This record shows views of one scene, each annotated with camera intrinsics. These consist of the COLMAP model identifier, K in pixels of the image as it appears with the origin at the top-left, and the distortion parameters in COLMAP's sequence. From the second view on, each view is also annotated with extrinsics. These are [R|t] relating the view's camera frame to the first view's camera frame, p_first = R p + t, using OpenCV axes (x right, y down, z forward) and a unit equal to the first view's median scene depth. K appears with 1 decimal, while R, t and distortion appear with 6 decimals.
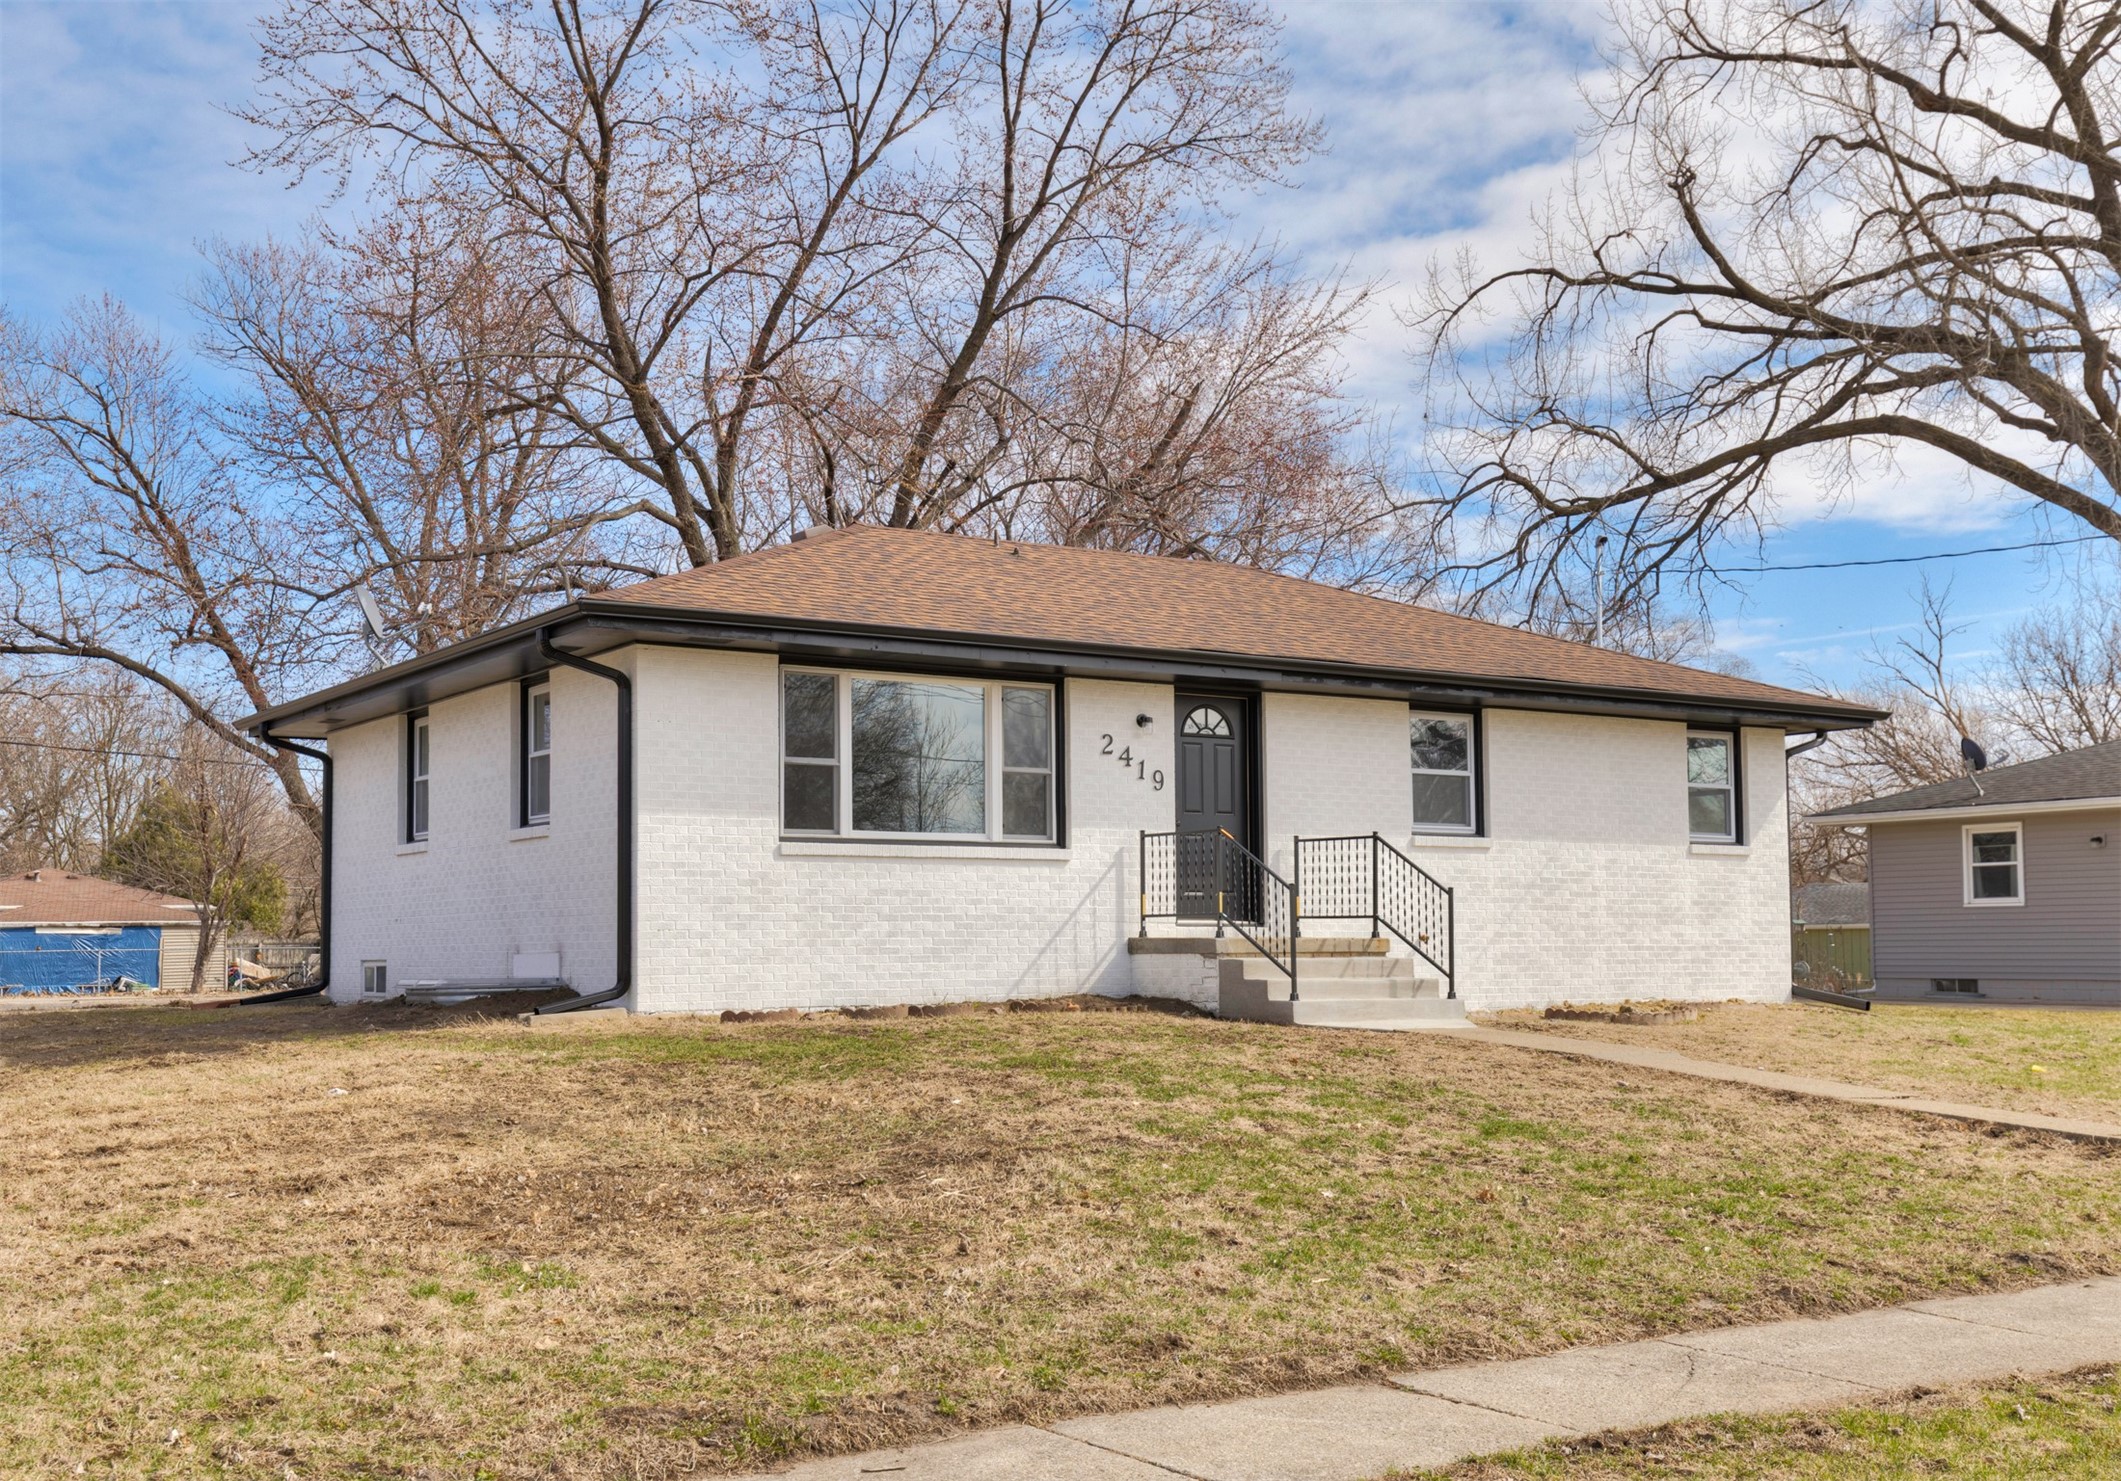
lens RADIAL K [[2225.9, 0, 1060.5], [0, 2225.9, 740.5], [0, 0, 1]] dist [0.007714, 0.005227]
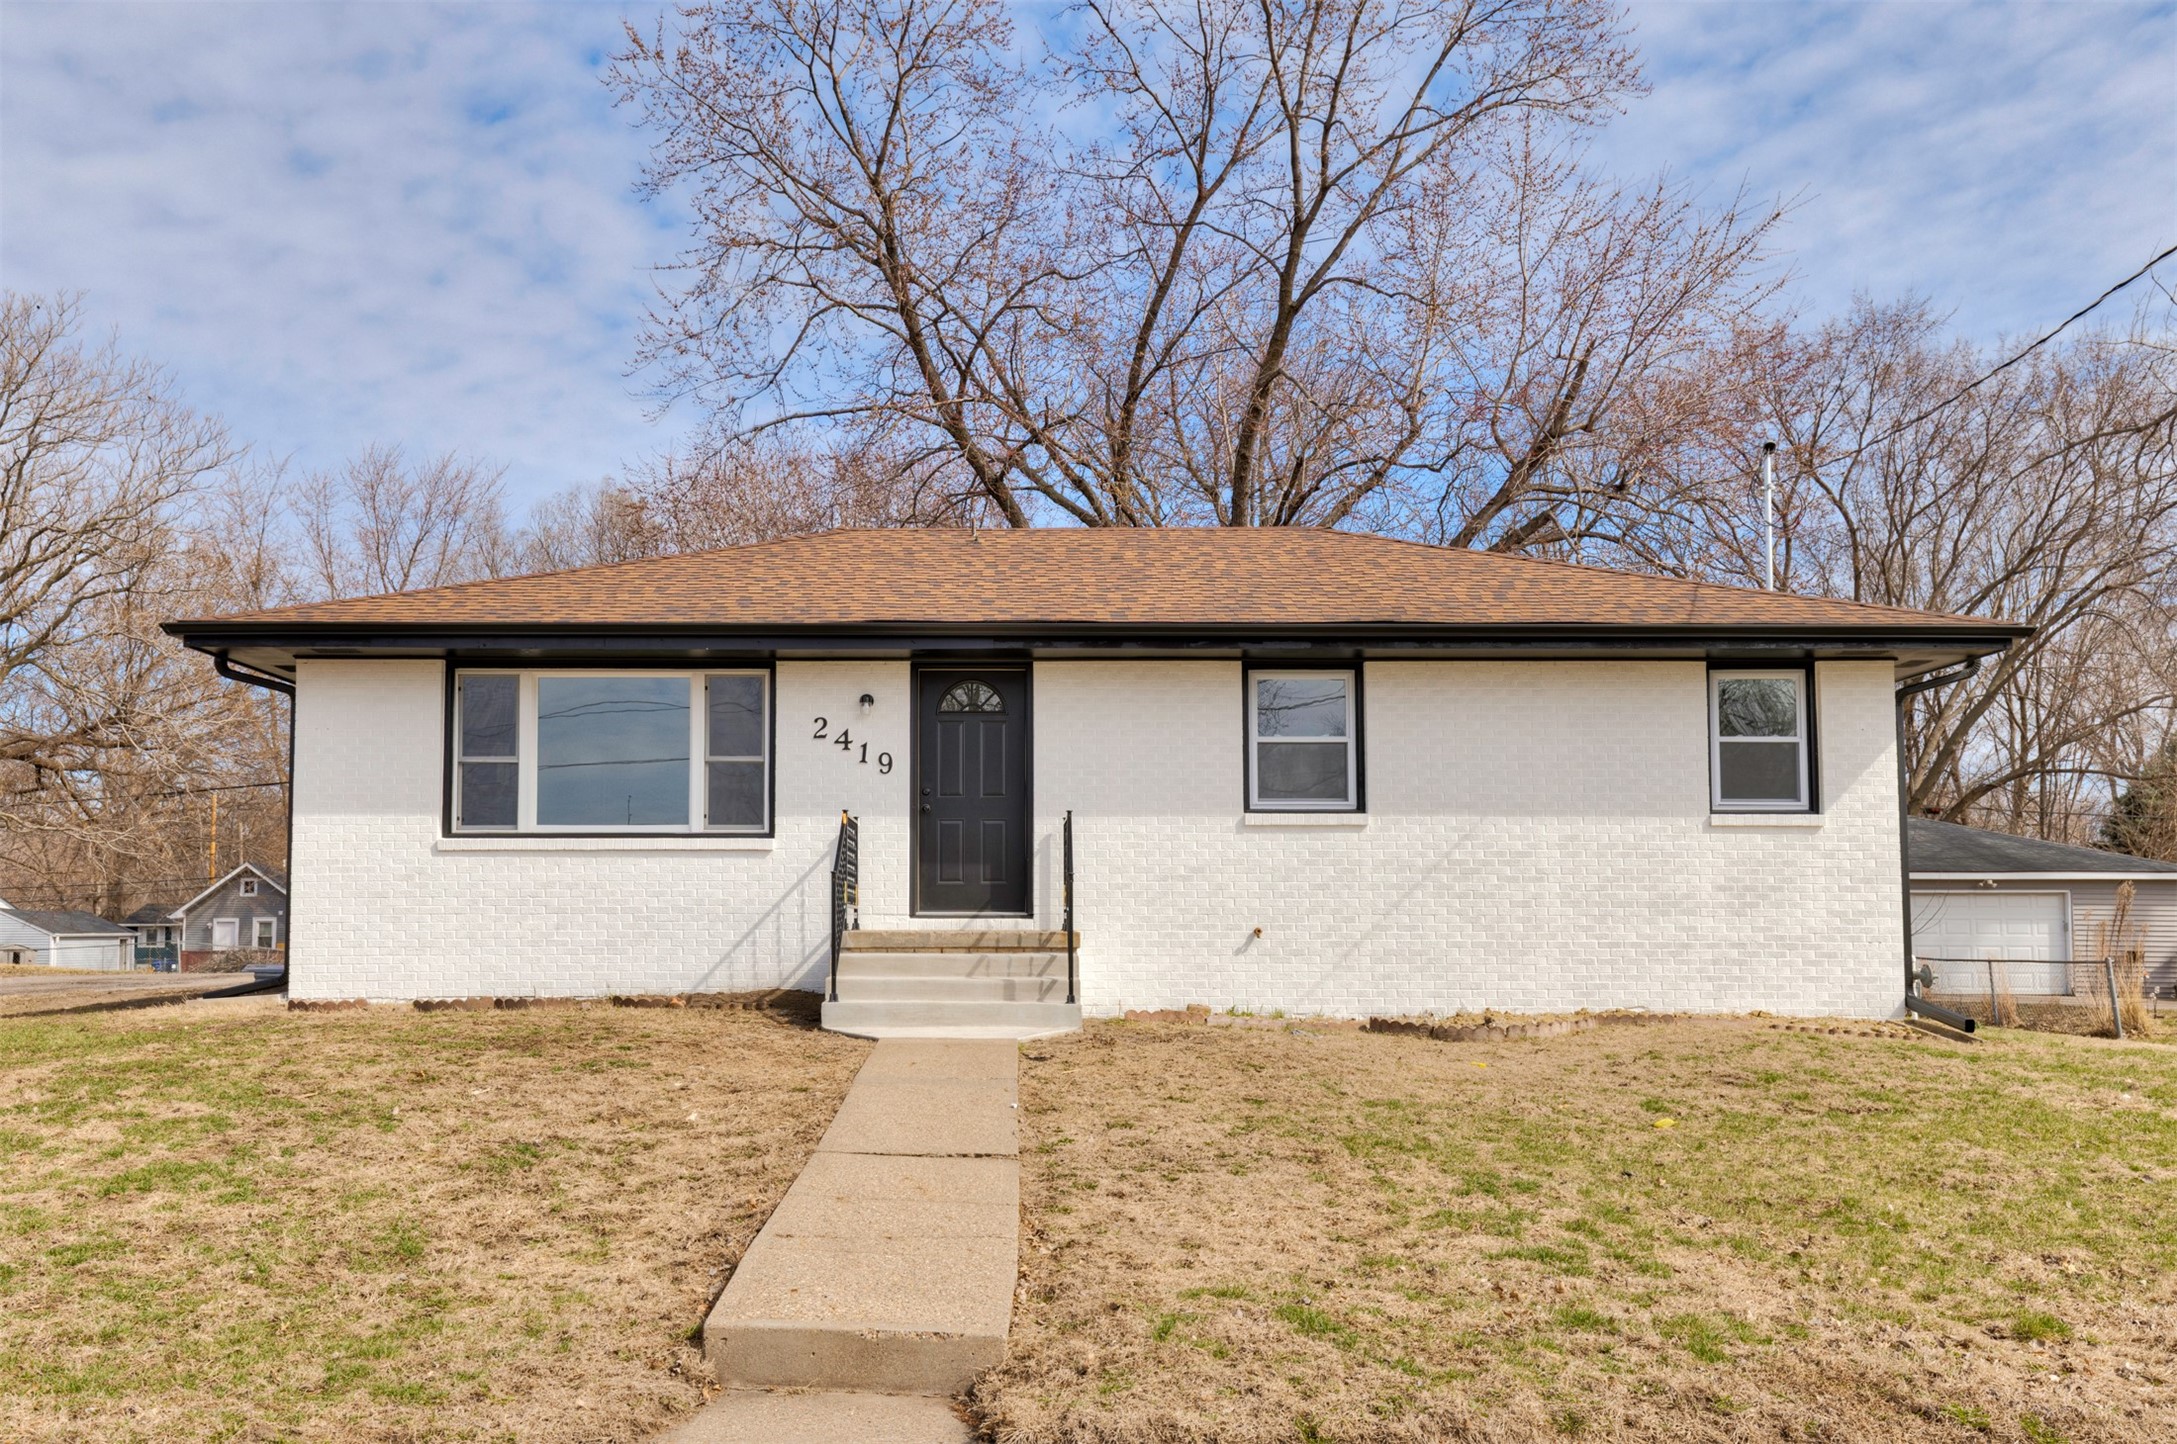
lens RADIAL K [[1884.9, 0, 1088.5], [0, 1884.9, 722.0], [0, 0, 1]] dist [-0.000583, -0.002333]
pose [[0.840154, -0.055248, -0.539526, 0.545398], [0.045577, 0.998471, -0.031271, 0.029288], [0.540429, 0.001682, 0.841388, 0.375755]]
